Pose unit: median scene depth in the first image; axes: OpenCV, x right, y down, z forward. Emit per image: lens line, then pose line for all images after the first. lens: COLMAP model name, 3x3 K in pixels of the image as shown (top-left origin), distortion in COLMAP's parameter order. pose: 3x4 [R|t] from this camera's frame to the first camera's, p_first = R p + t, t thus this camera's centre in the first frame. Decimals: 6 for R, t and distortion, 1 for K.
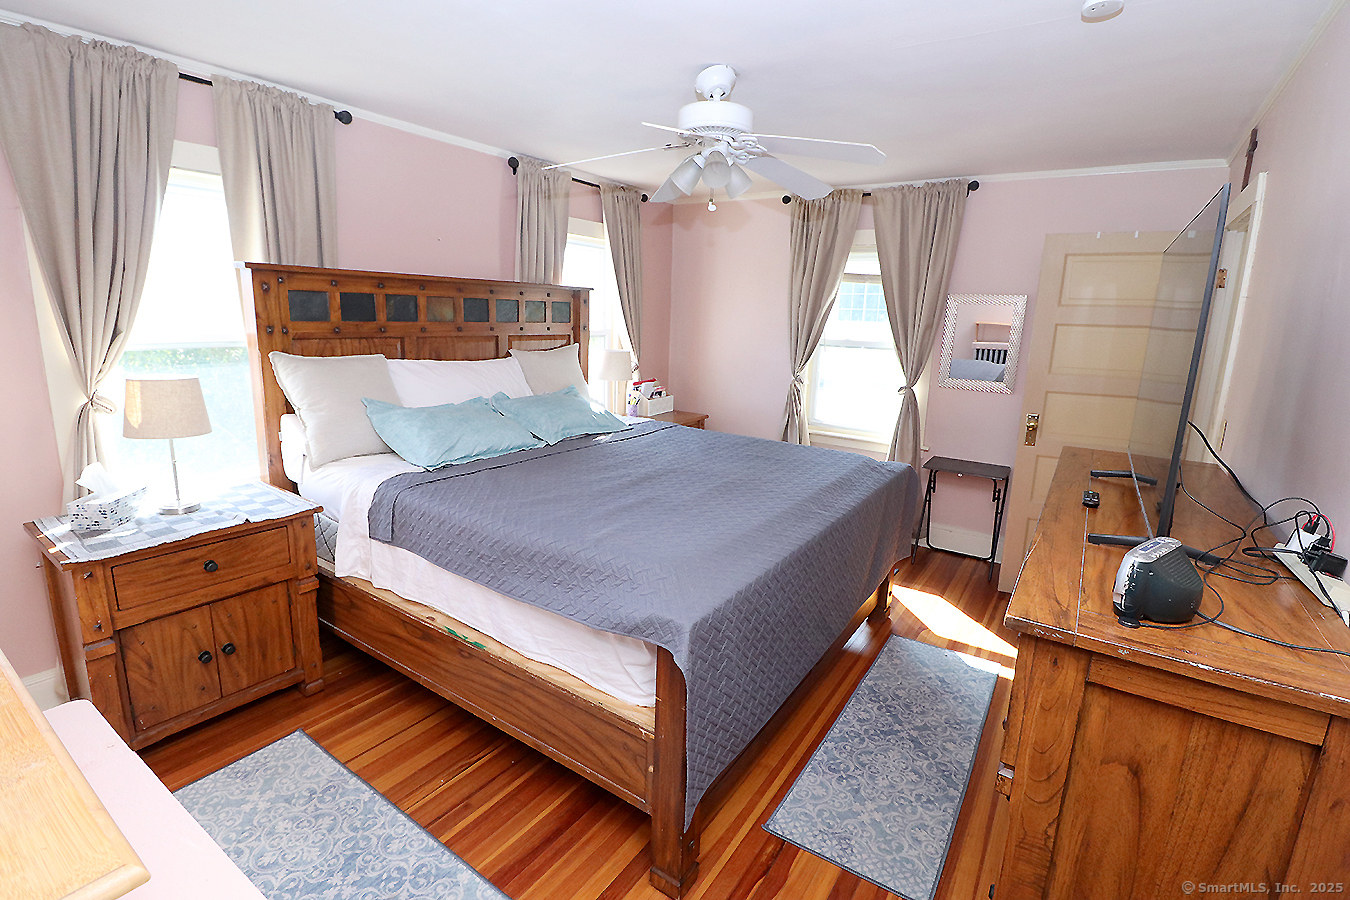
lens RADIAL K [[618.0, 0, 677.3], [0, 618.0, 448.2], [0, 0, 1]] dist [-0.015681, -0.000258]
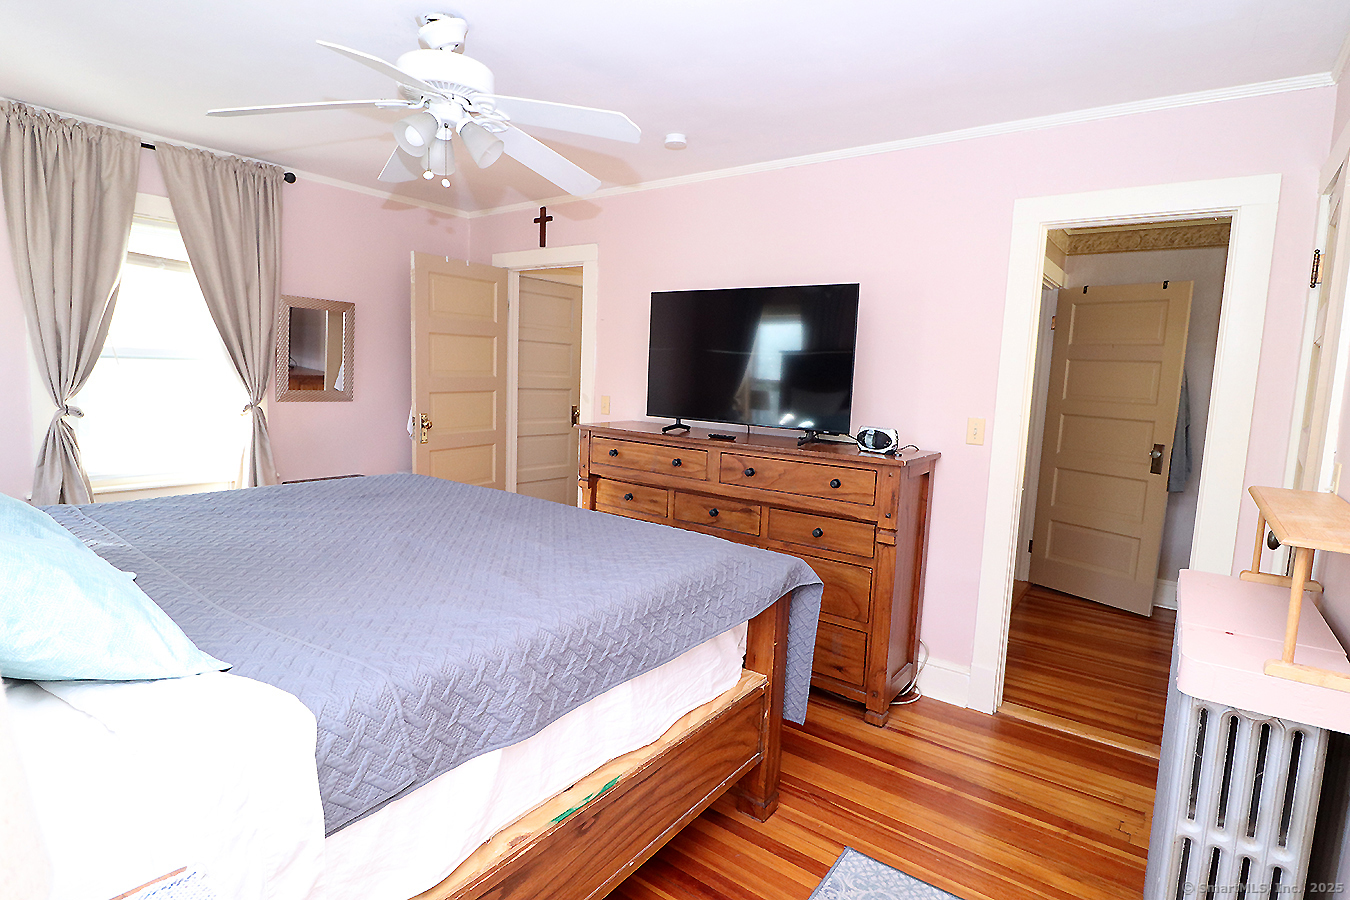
lens RADIAL K [[697.9, 0, 676.5], [0, 697.9, 443.8], [0, 0, 1]] dist [0.000349, -0.000096]
pose [[0.043709, -0.138029, 0.989463, -1.277948], [0.169914, 0.977007, 0.128786, -0.179940], [-0.984489, 0.162495, 0.066158, 0.986501]]
